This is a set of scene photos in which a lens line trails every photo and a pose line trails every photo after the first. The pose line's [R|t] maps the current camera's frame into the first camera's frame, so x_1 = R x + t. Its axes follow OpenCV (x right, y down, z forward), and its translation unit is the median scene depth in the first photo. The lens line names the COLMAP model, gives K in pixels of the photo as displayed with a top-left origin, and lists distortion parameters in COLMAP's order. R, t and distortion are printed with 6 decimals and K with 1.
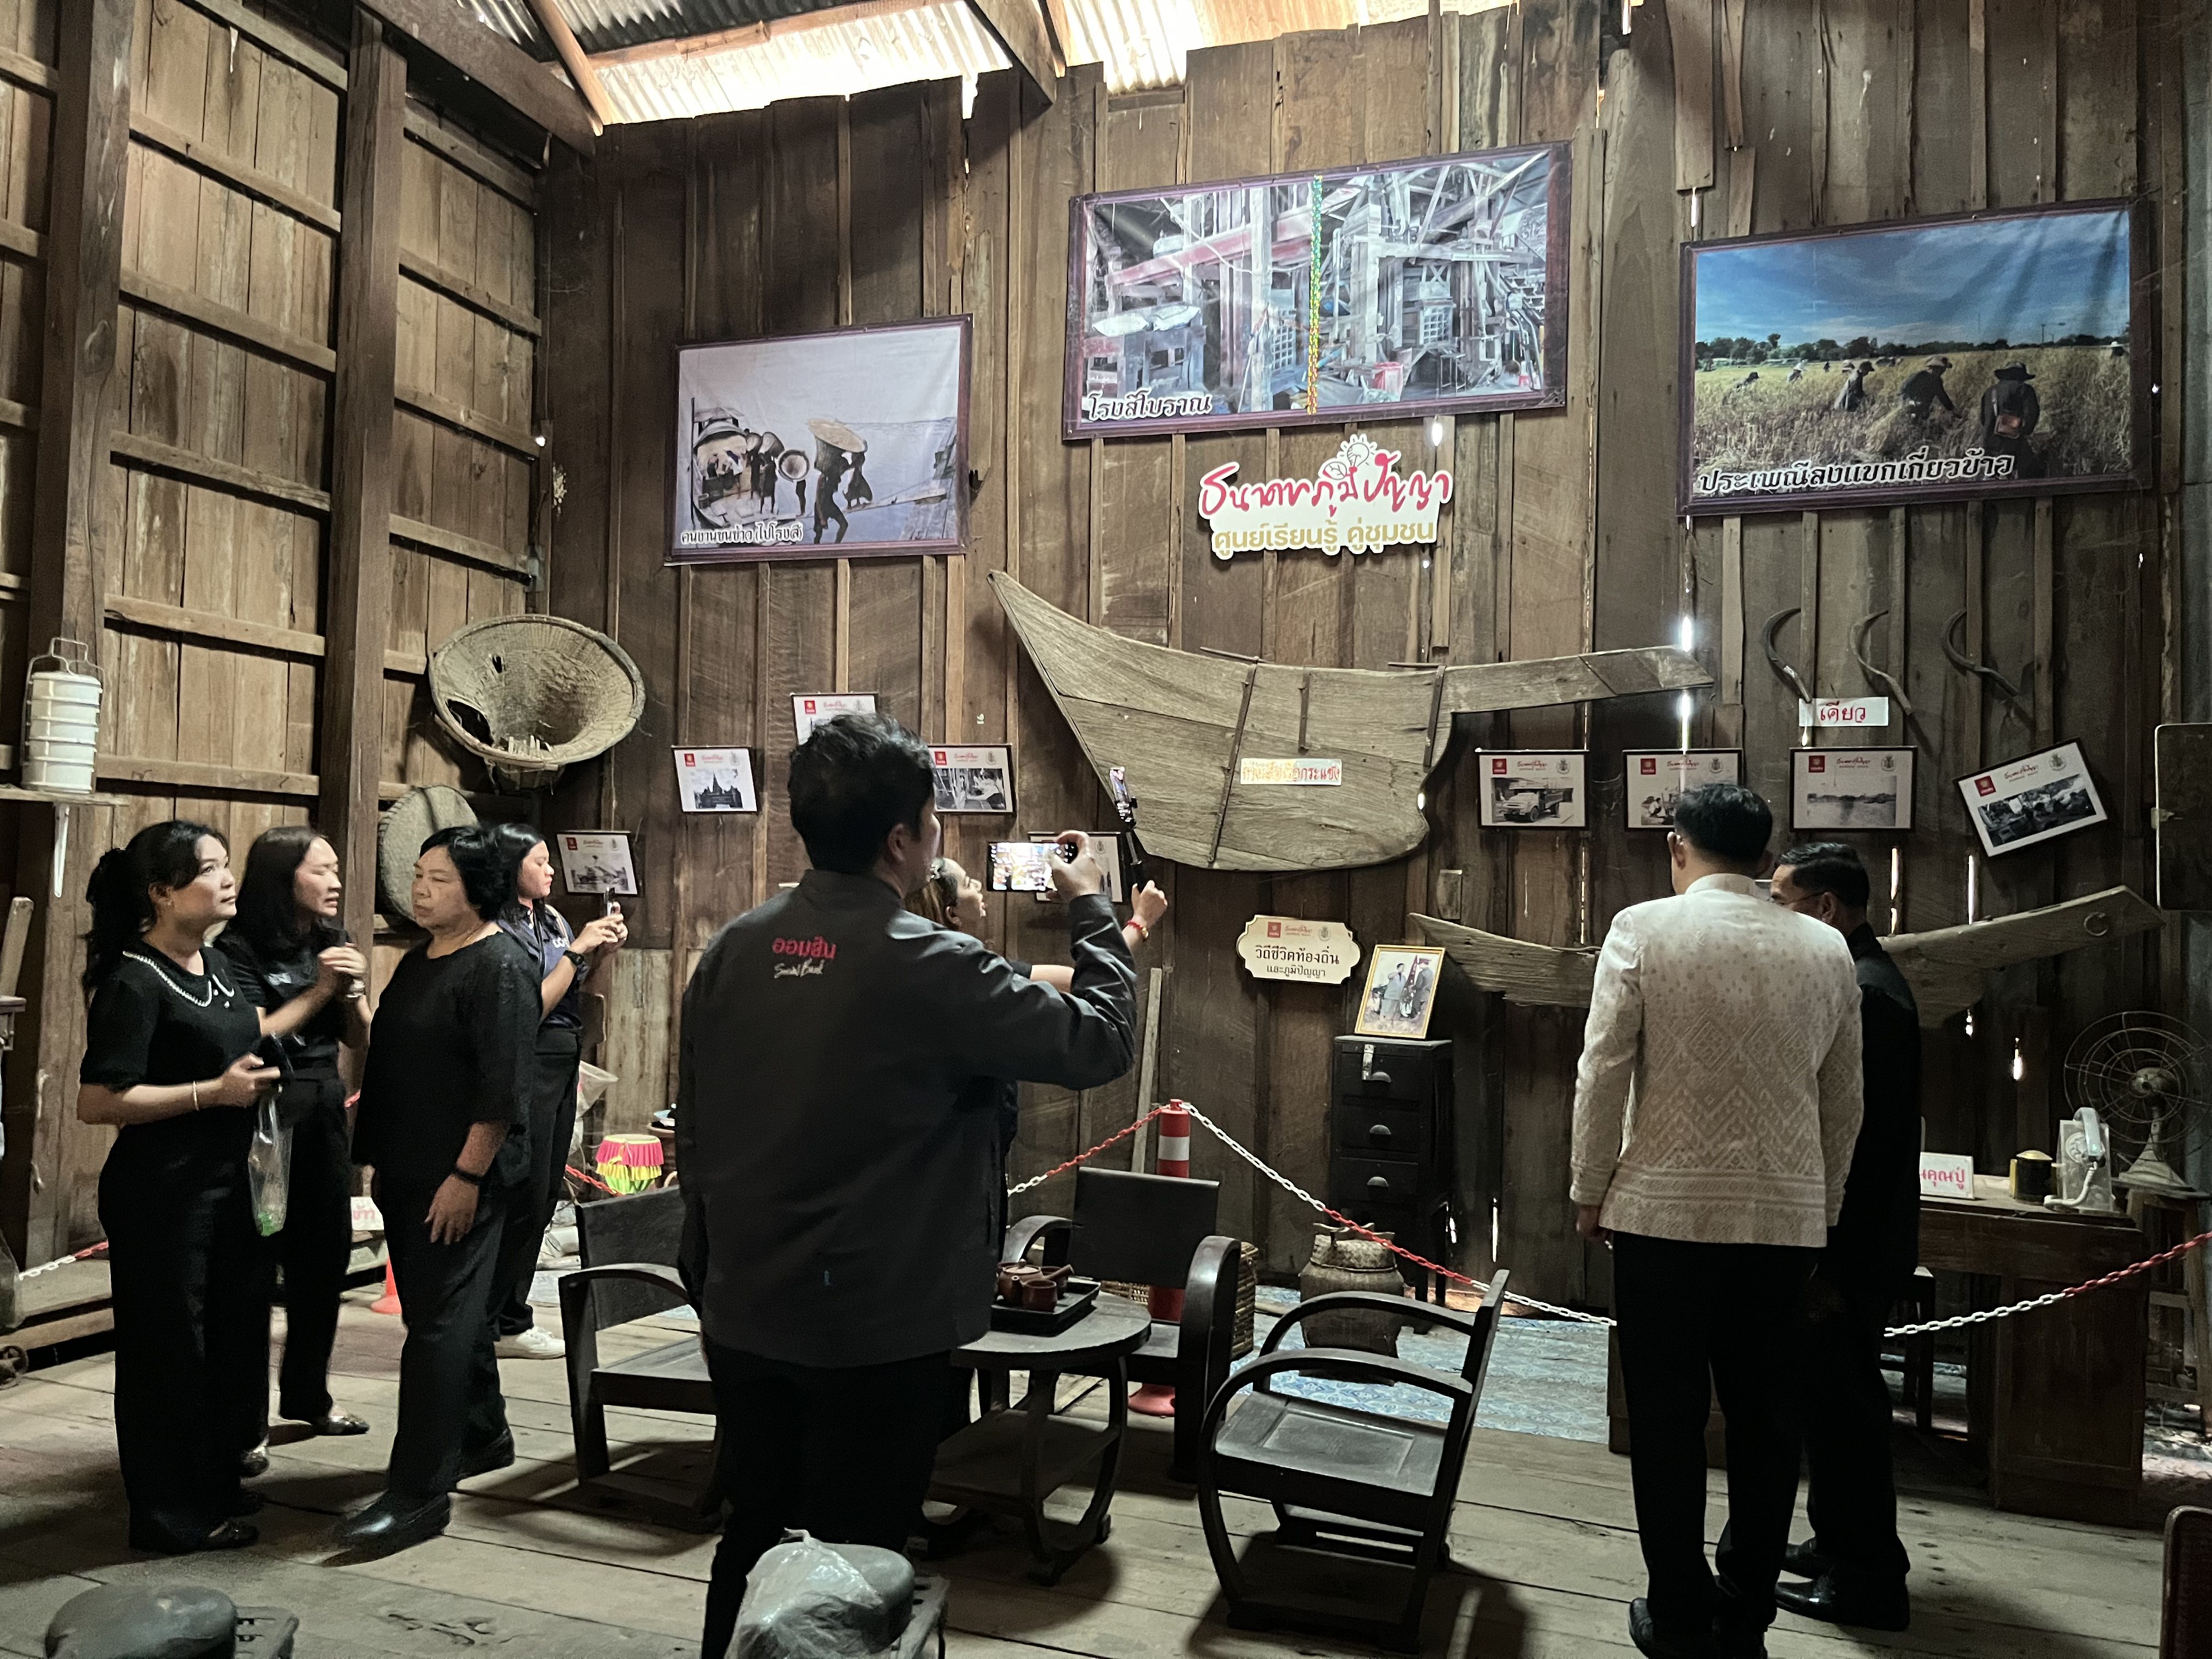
lens RADIAL K [[1676.3, 0, 1106.0], [0, 1676.3, 829.5], [0, 0, 1]] dist [0.056752, -0.079496]
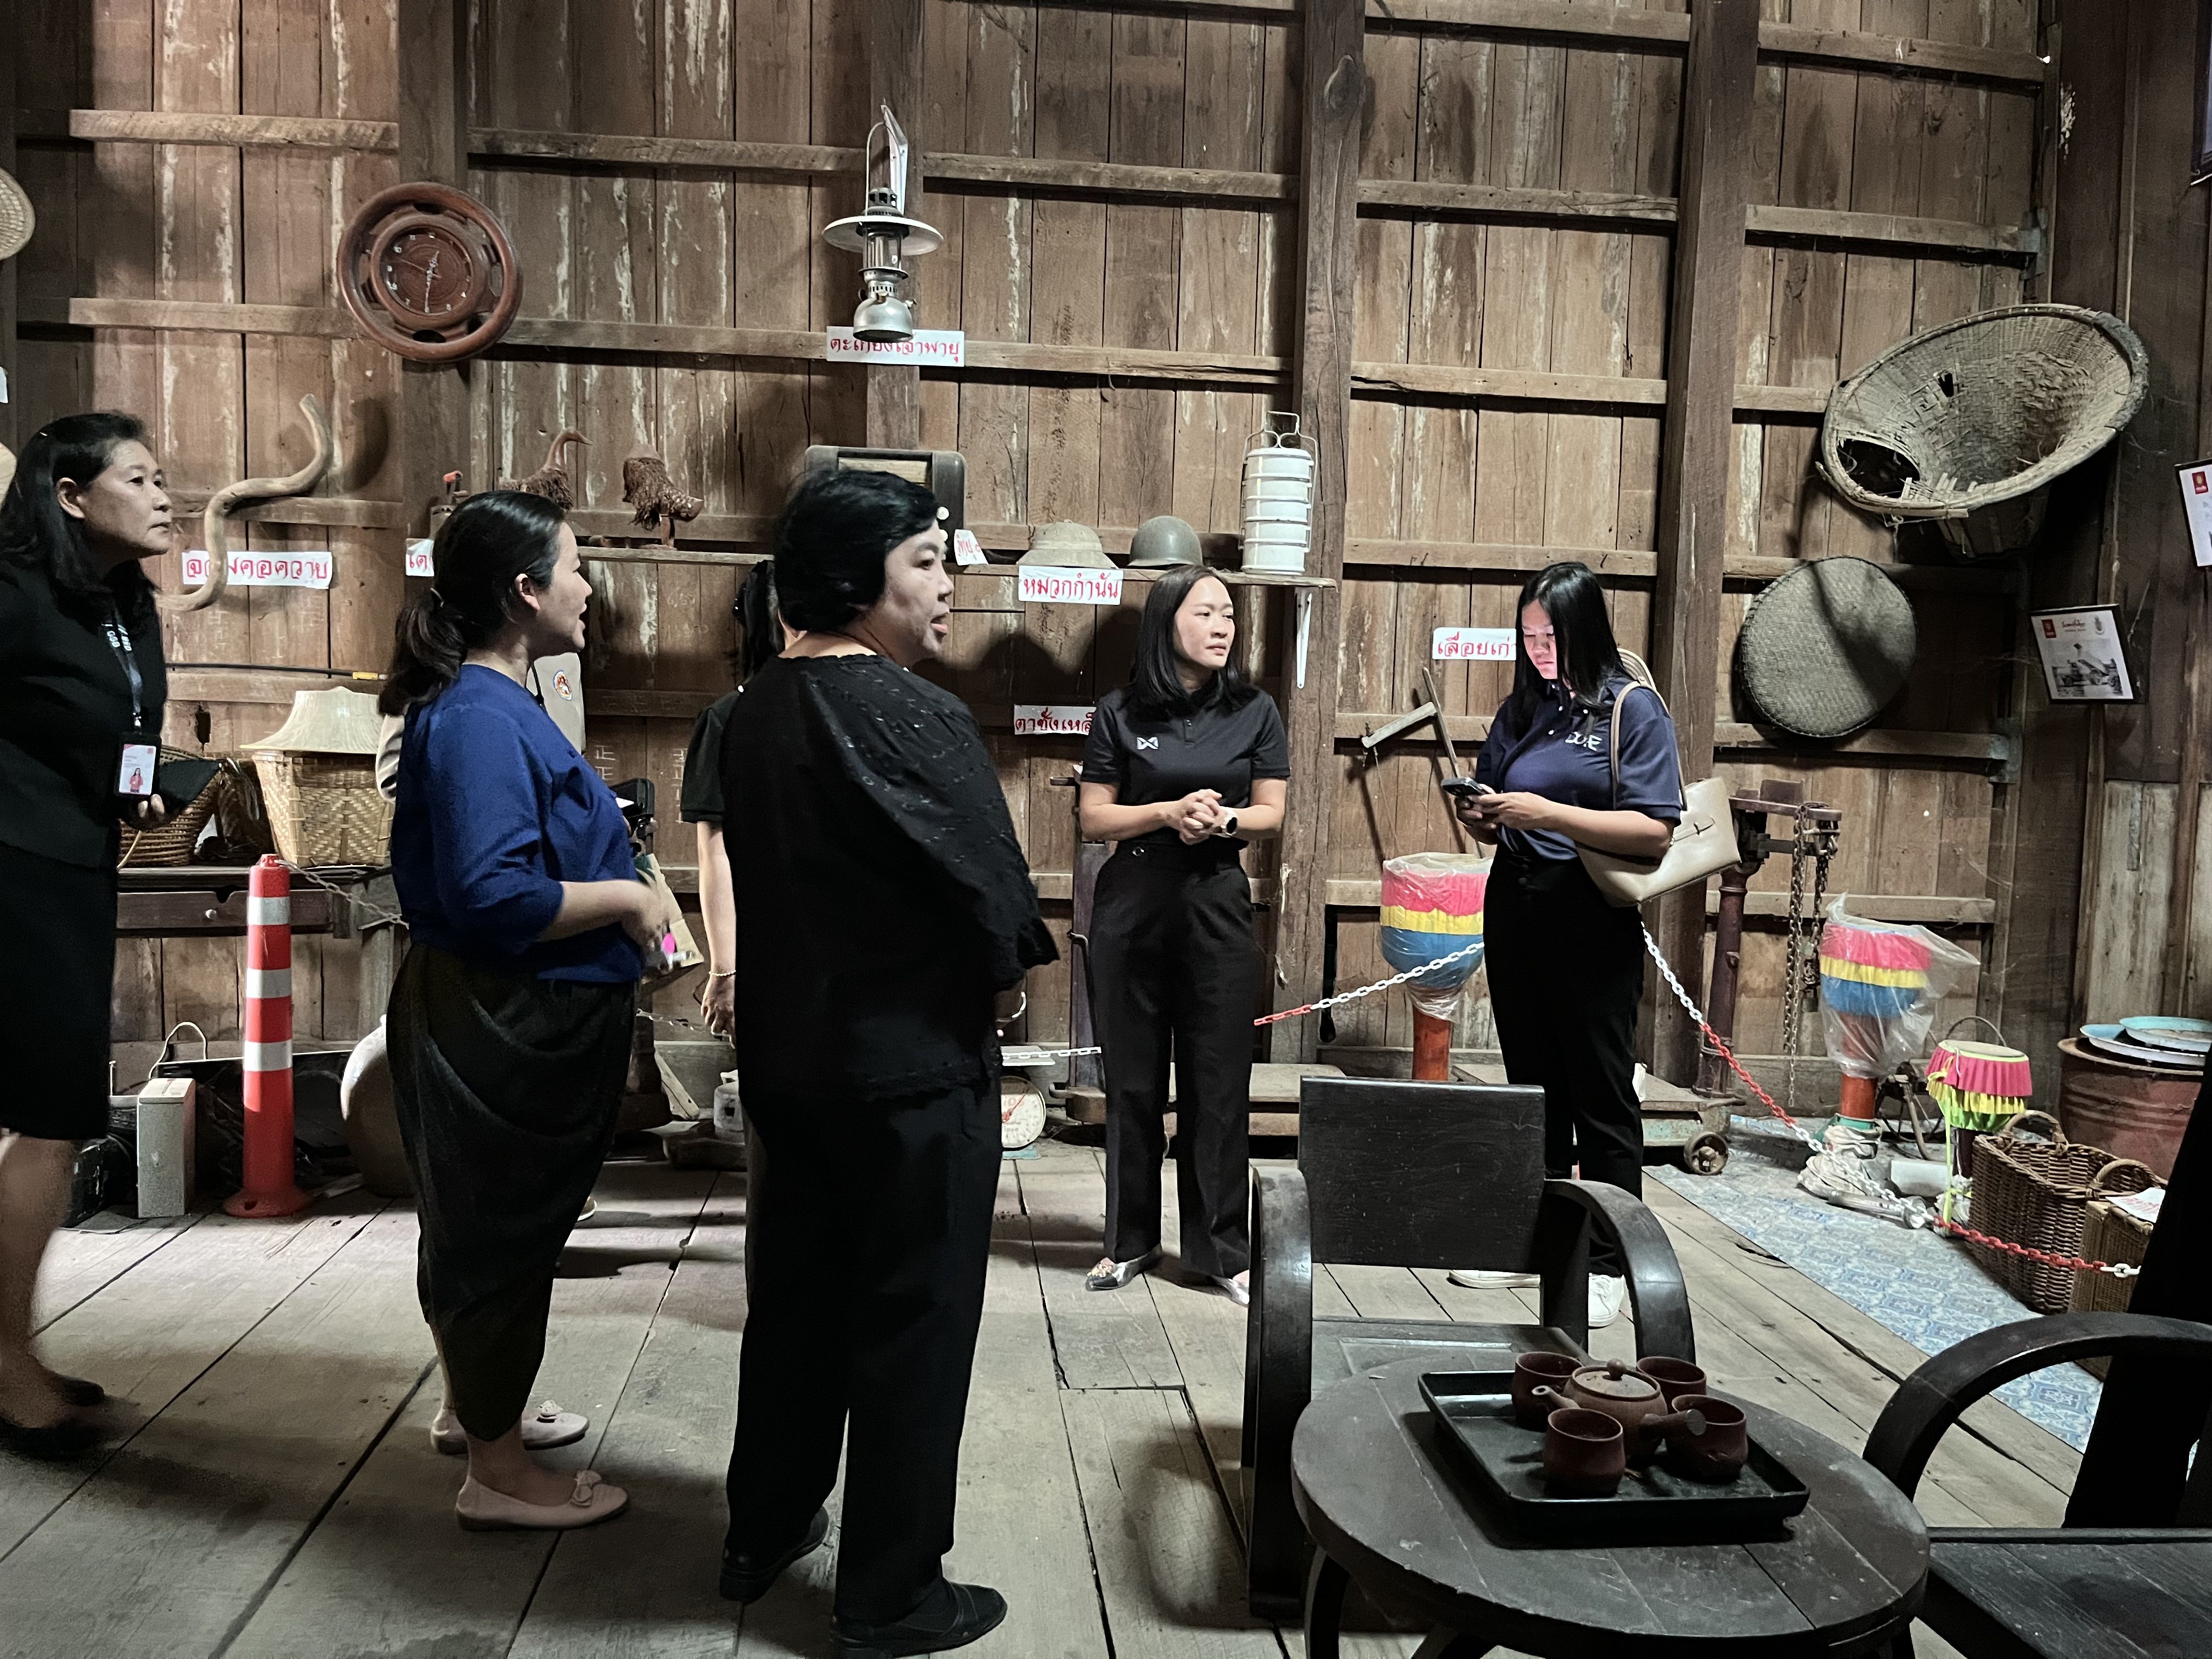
lens RADIAL K [[1676.3, 0, 1106.0], [0, 1676.3, 829.5], [0, 0, 1]] dist [0.056752, -0.079496]
pose [[0.444787, 0.050171, -0.894230, 0.158348], [0.011857, 0.998012, 0.061891, 0.049380], [0.895558, -0.038131, 0.443308, 0.387766]]
